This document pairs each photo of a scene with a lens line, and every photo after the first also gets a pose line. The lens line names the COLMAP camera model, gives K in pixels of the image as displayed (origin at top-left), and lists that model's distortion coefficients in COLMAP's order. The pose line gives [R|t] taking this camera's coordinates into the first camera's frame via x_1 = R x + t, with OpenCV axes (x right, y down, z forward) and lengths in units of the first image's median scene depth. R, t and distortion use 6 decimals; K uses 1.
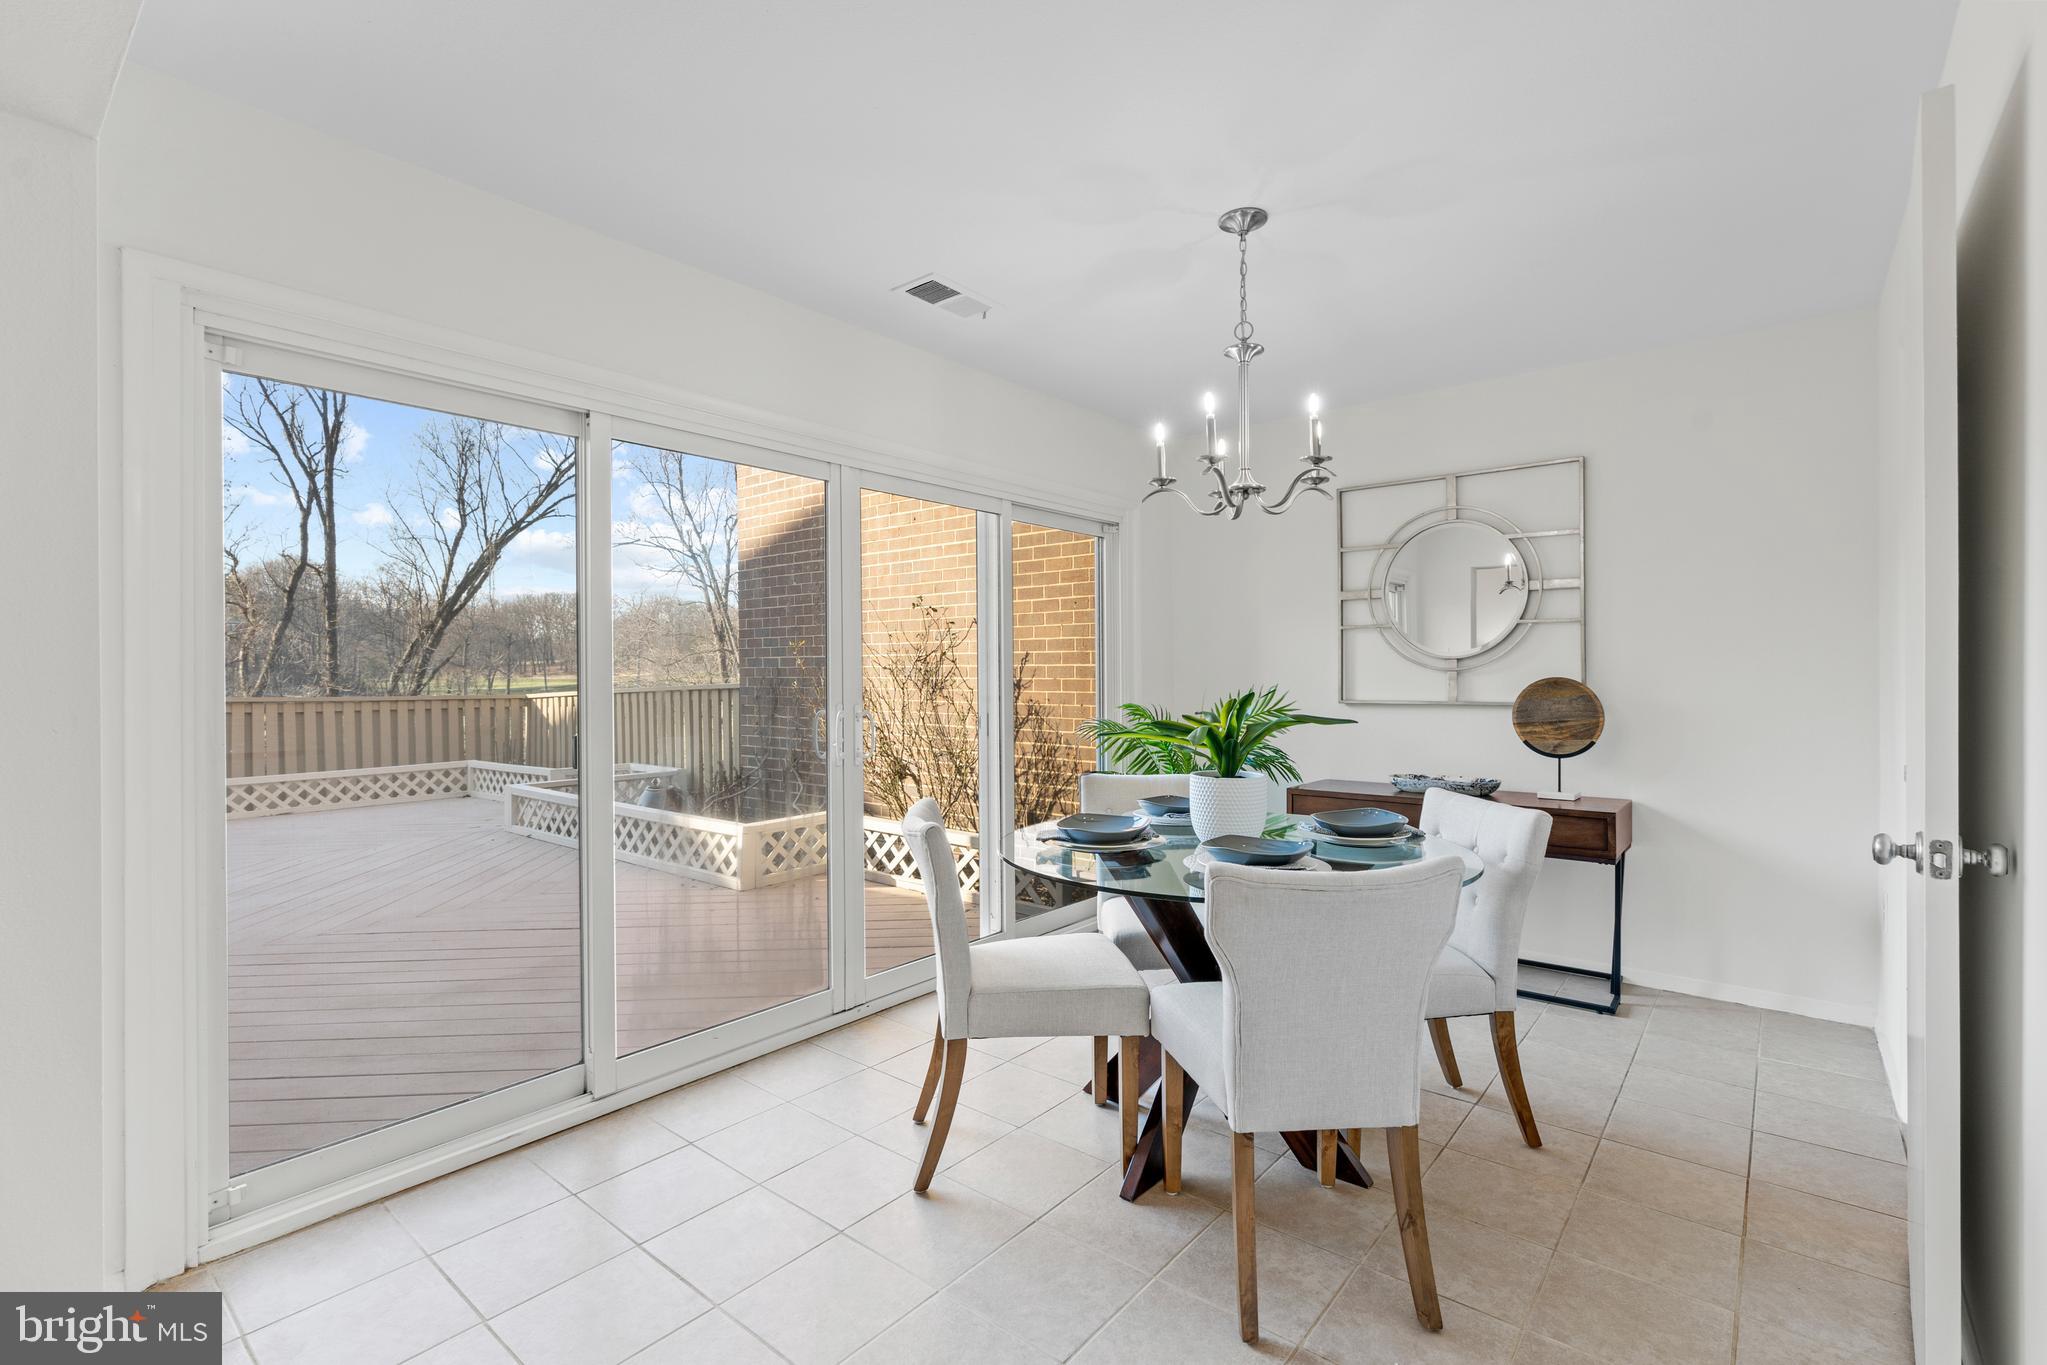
lens RADIAL K [[931.8, 0, 1015.2], [0, 931.8, 673.8], [0, 0, 1]] dist [-0.010497, 0.004310]
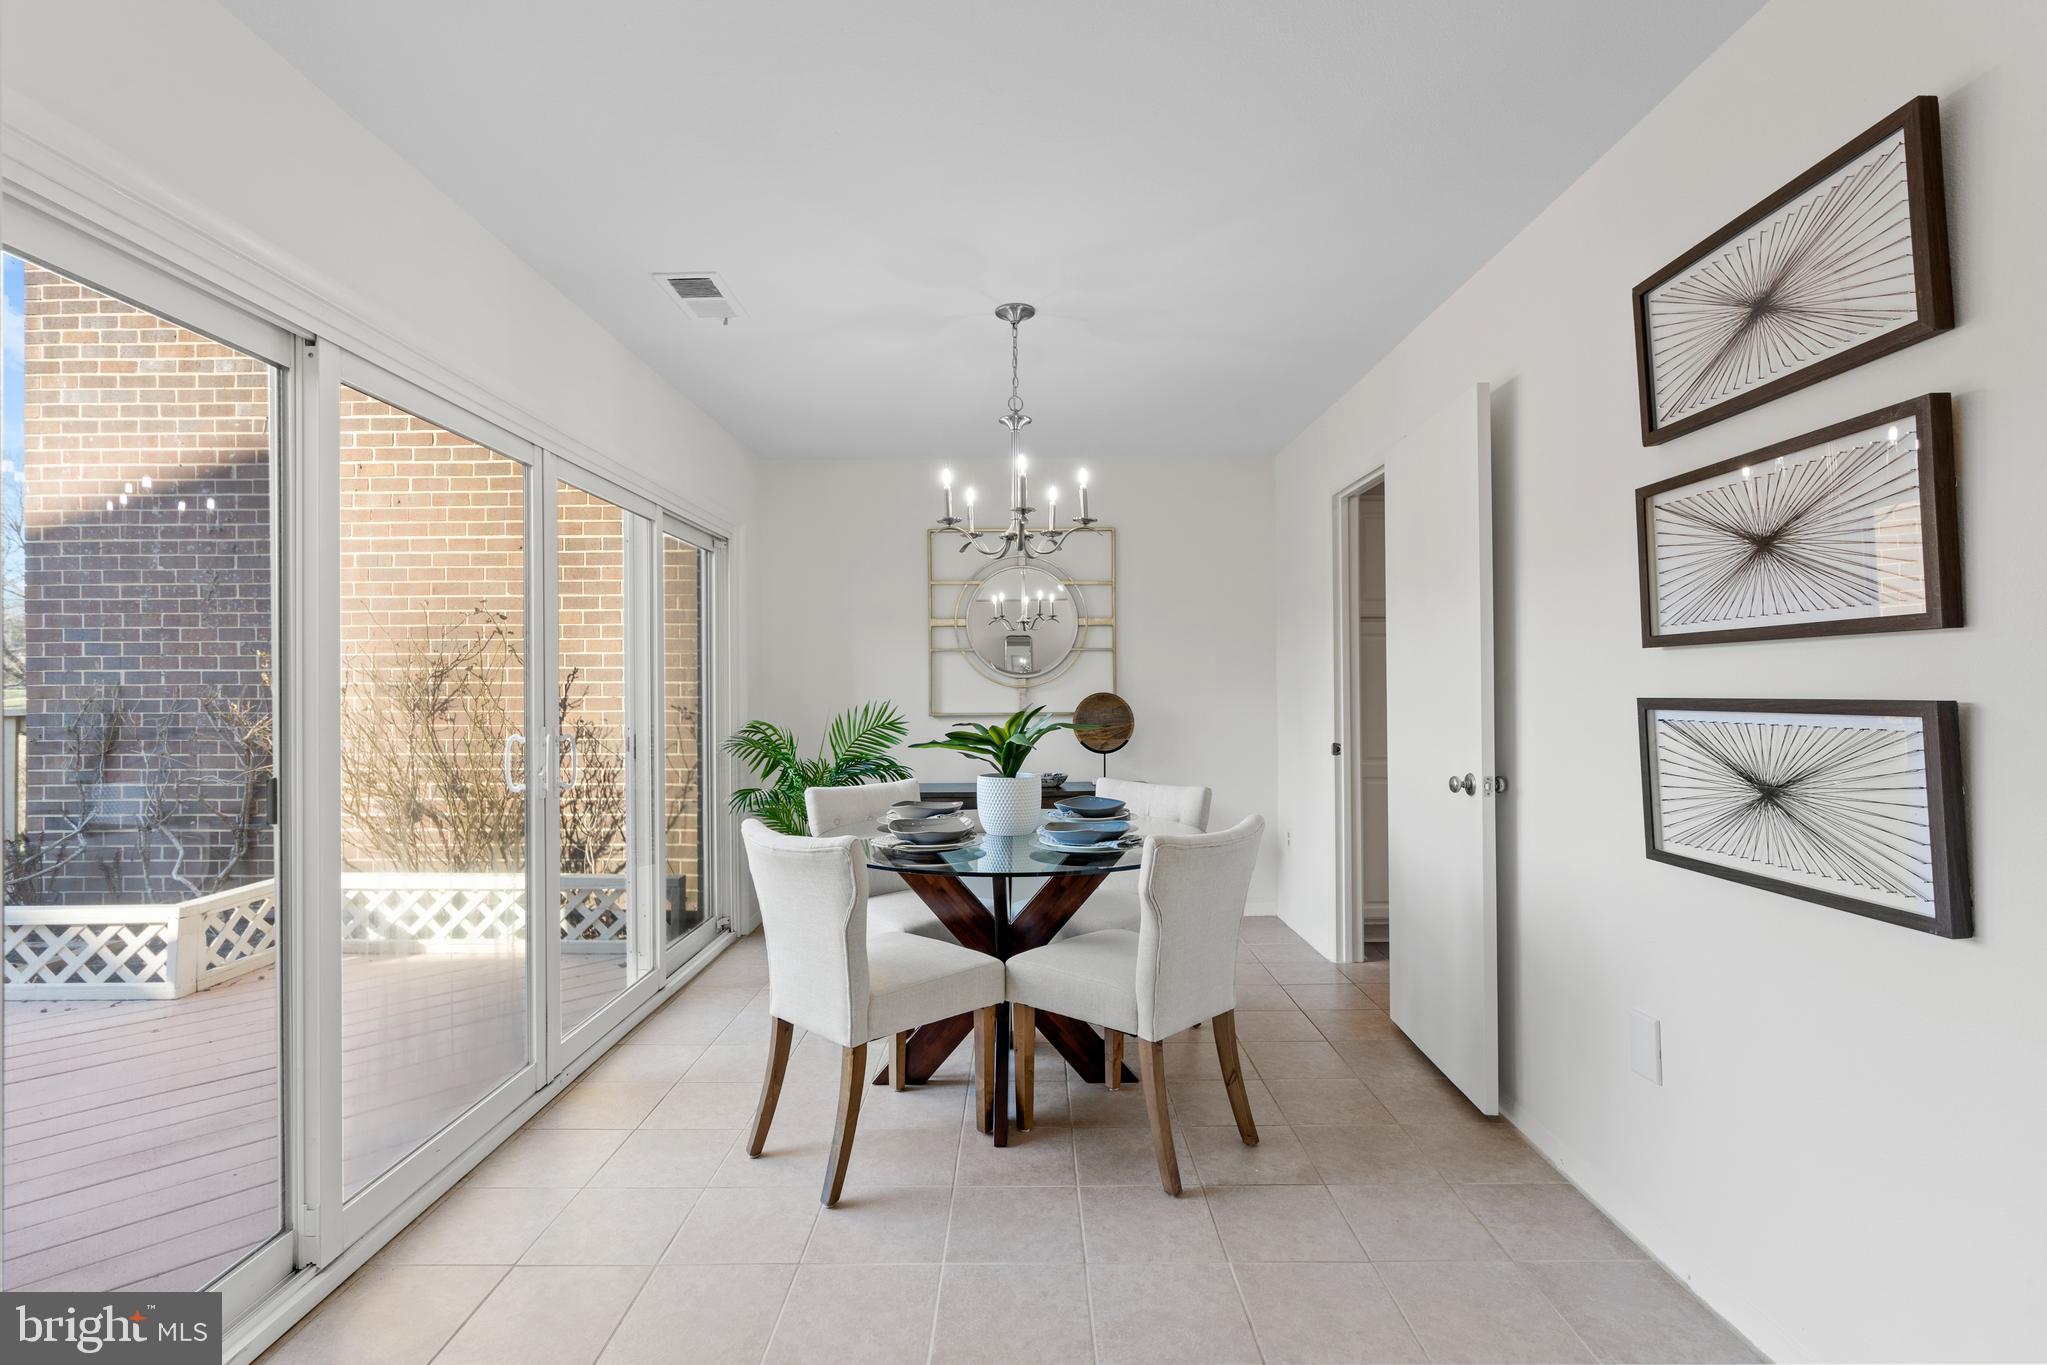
lens RADIAL K [[931.8, 0, 1025.0], [0, 931.8, 679.1], [0, 0, 1]] dist [-0.010497, 0.004310]
pose [[0.767891, 0.003911, 0.640569, -0.206556], [0.004612, 0.999922, -0.011634, -0.000003], [-0.640565, 0.011888, 0.767812, 0.030895]]
